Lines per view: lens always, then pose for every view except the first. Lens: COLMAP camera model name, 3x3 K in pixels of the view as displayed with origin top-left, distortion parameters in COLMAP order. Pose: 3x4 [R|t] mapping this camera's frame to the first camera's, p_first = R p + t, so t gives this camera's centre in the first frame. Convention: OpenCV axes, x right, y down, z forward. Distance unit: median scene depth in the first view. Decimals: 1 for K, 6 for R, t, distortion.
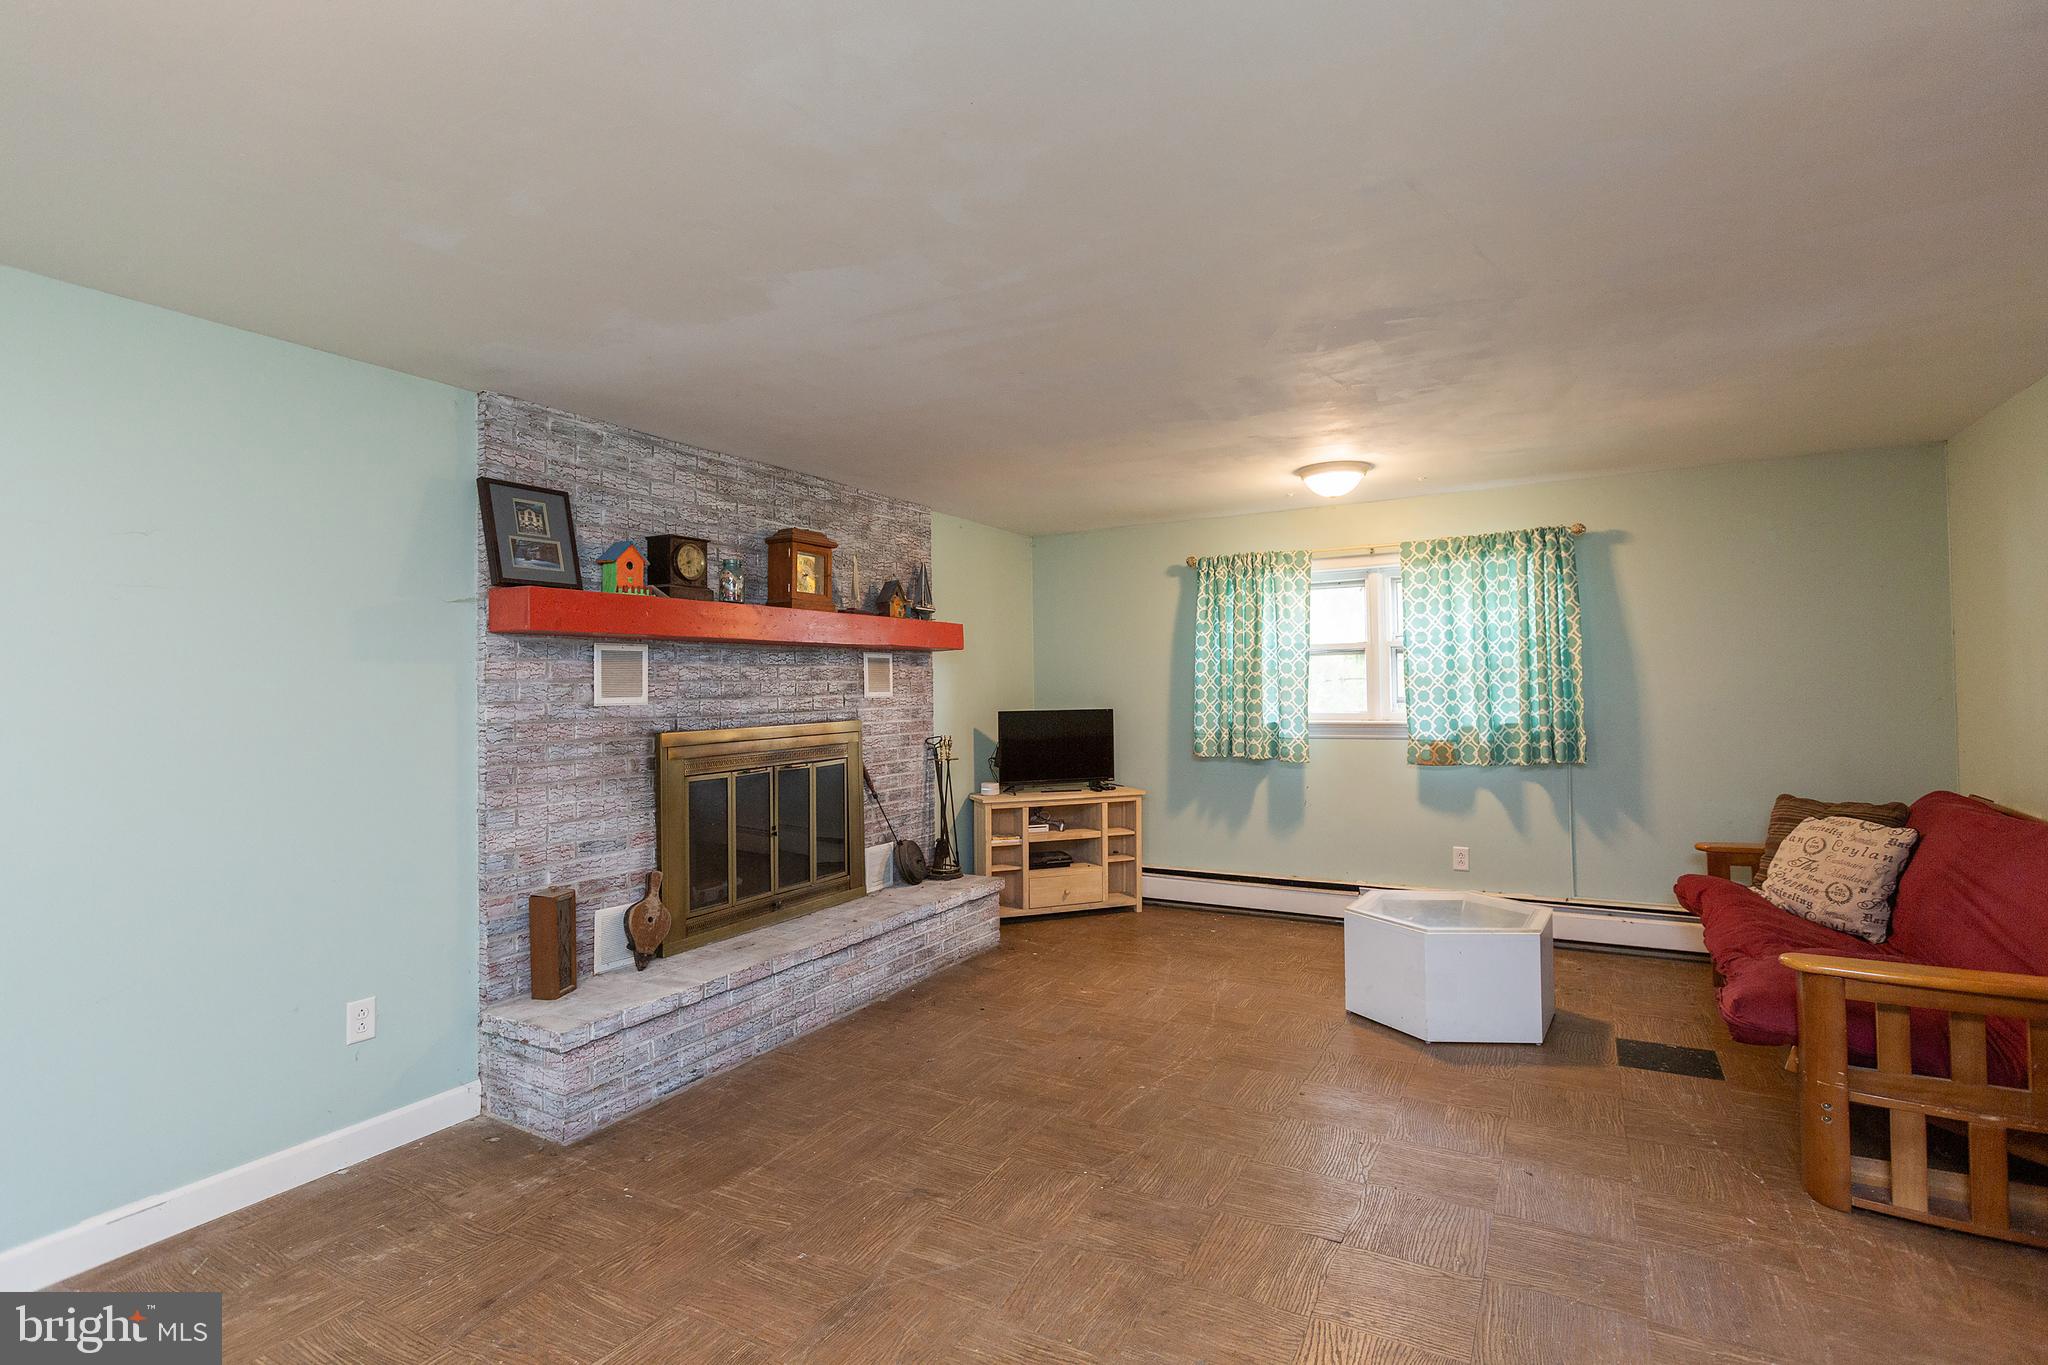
lens RADIAL K [[1002.3, 0, 1010.8], [0, 1002.3, 680.5], [0, 0, 1]] dist [-0.004266, -0.001197]
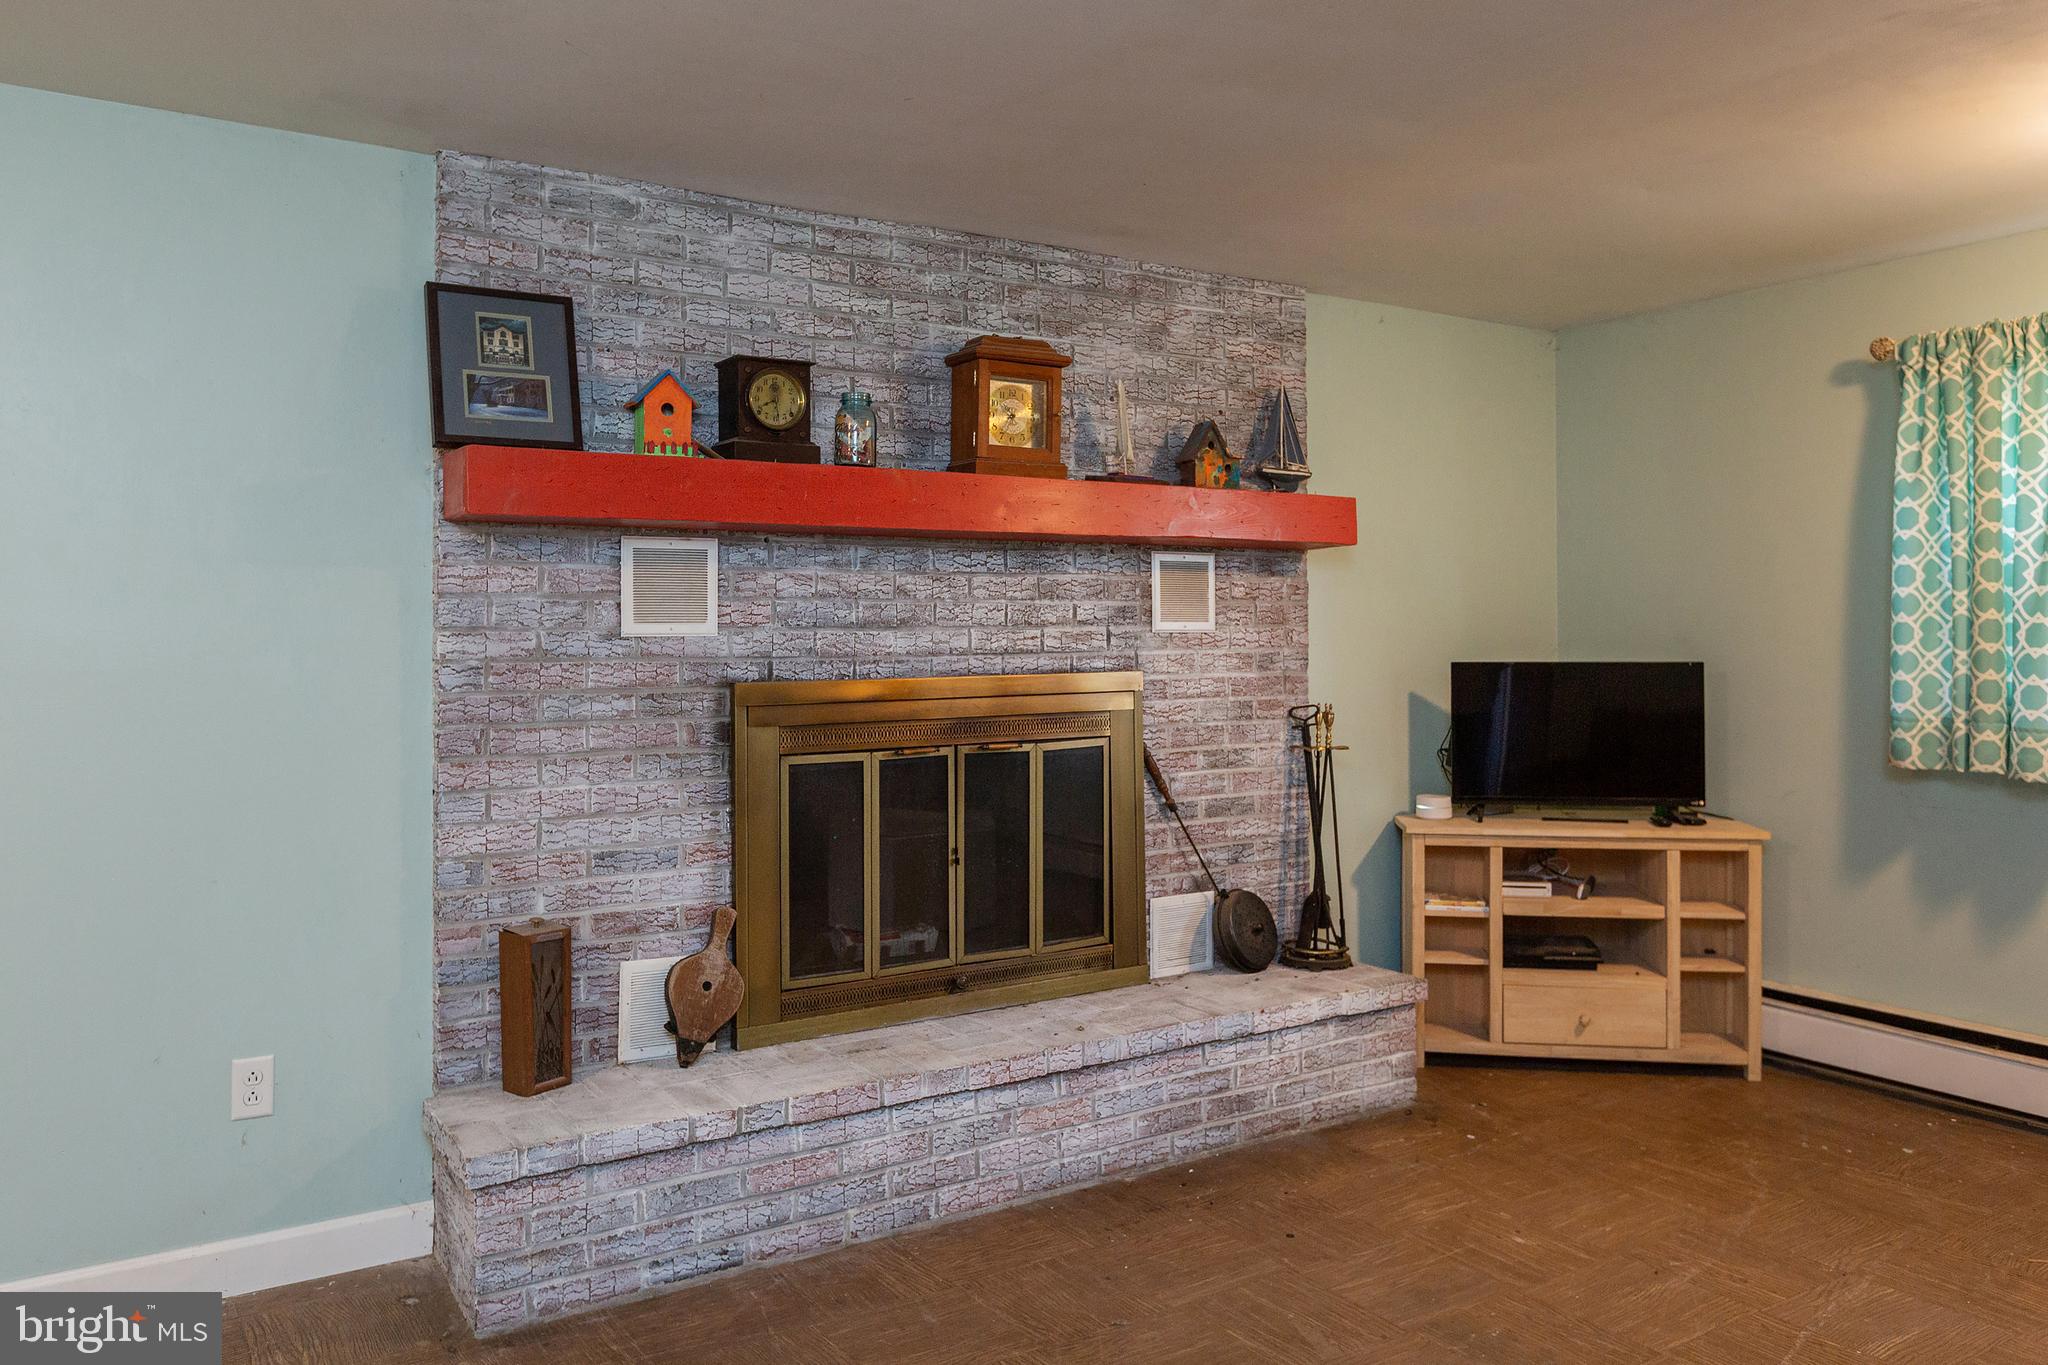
lens RADIAL K [[1491.7, 0, 942.7], [0, 1491.7, 628.4], [0, 0, 1]] dist [0.001644, -0.003247]
pose [[0.872263, 0.008310, -0.488966, 0.167422], [-0.004393, 0.999948, 0.009157, 0.008356], [0.489017, -0.005839, 0.872255, 0.217200]]
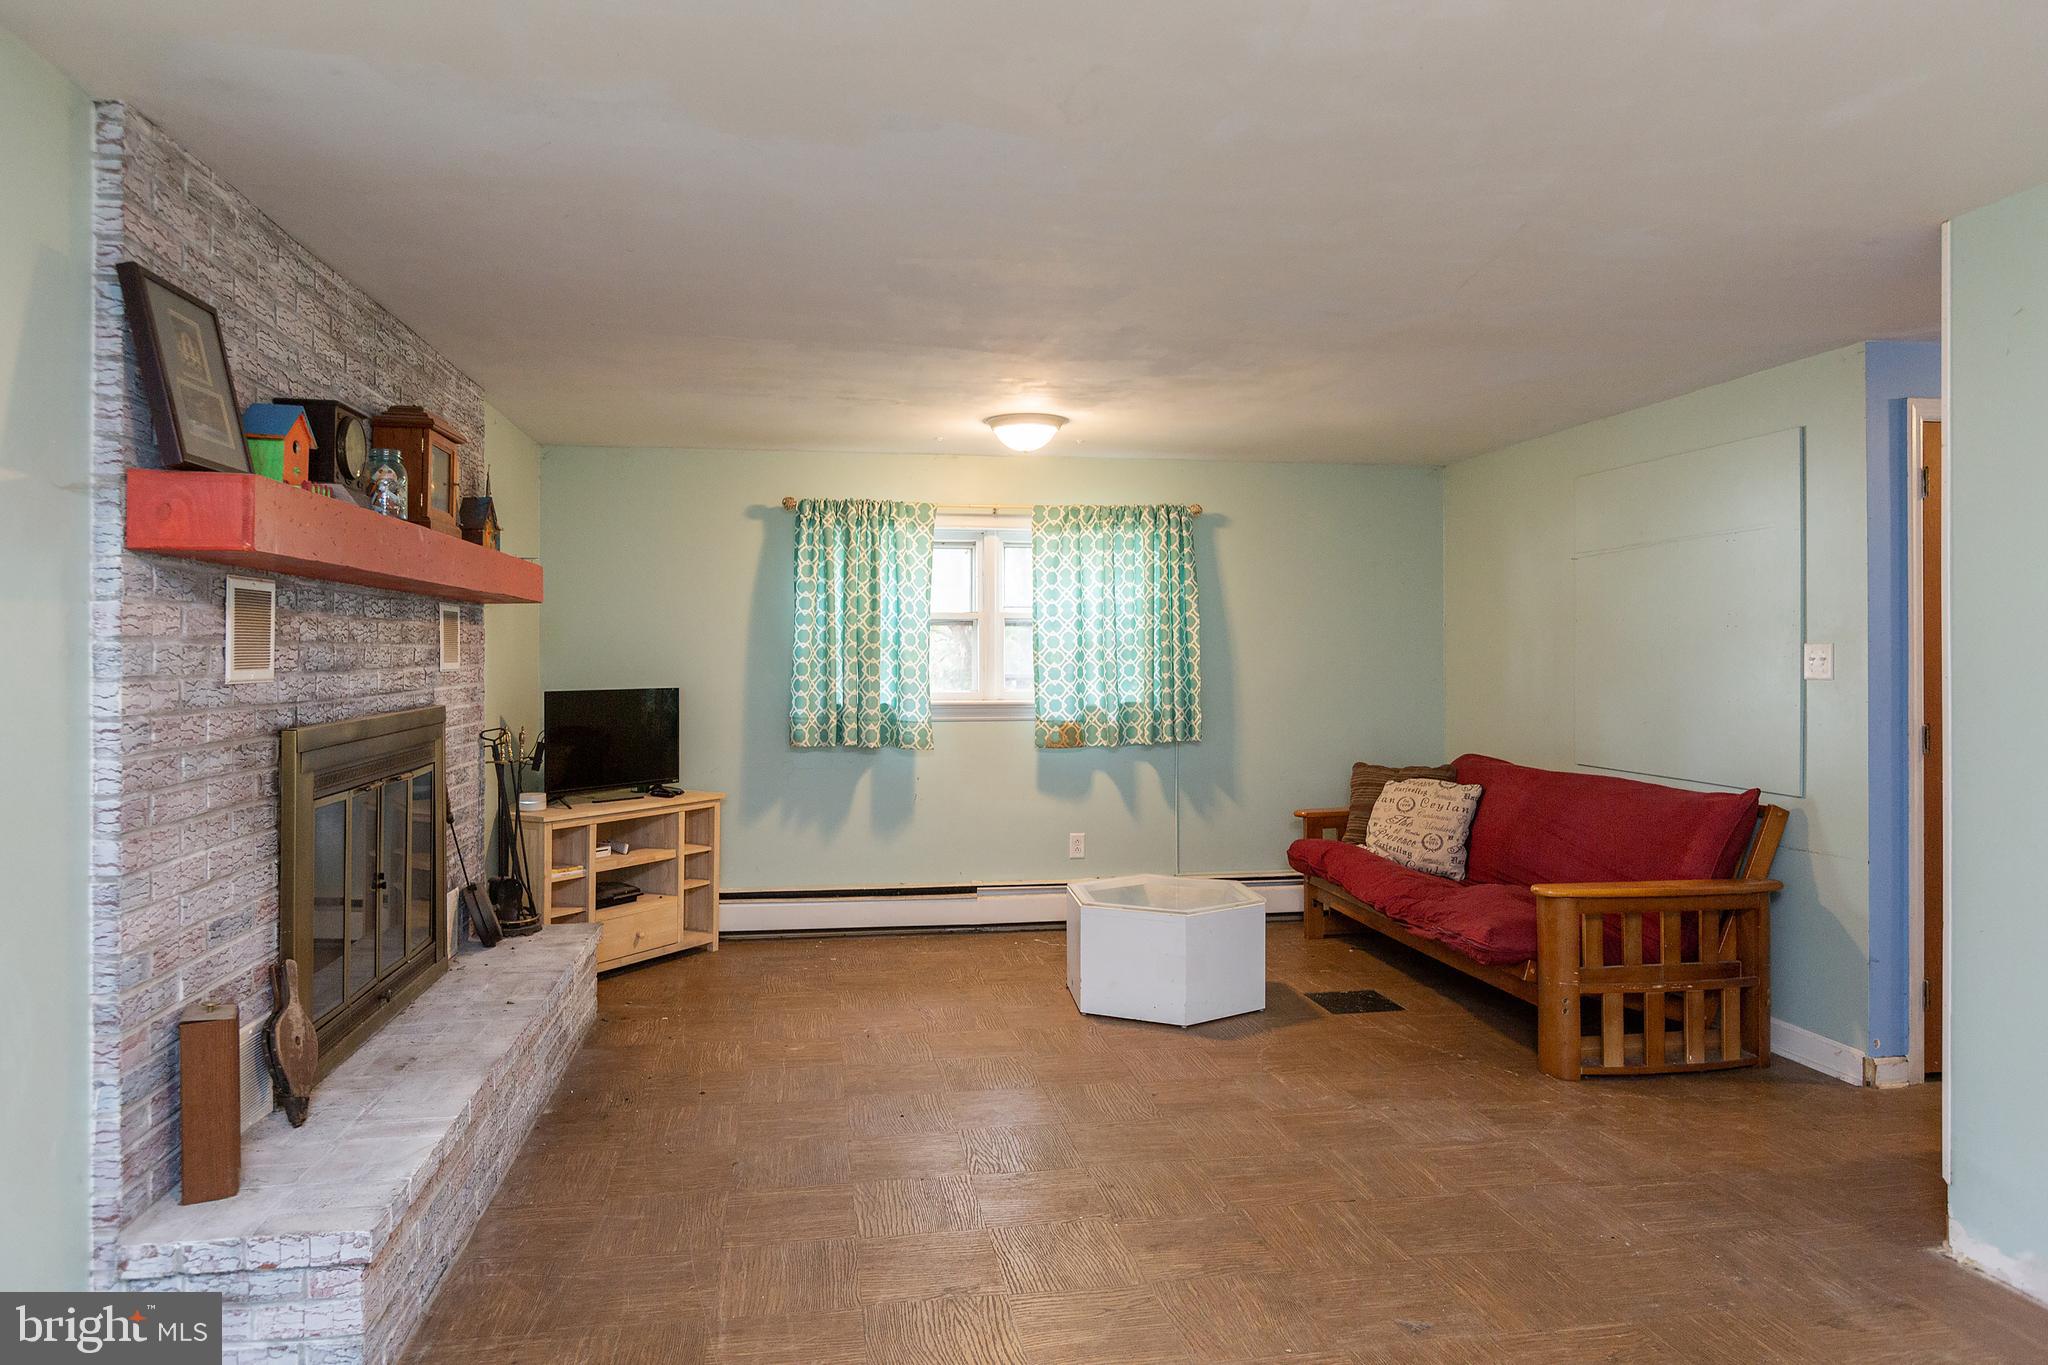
lens RADIAL K [[1311.7, 0, 1019.9], [0, 1311.7, 665.2], [0, 0, 1]] dist [-0.002665, -0.001330]
pose [[0.763037, 0.009759, 0.646281, -0.426933], [-0.017557, 0.999830, 0.005631, 0.001677], [-0.646116, -0.015643, 0.763079, 0.099879]]
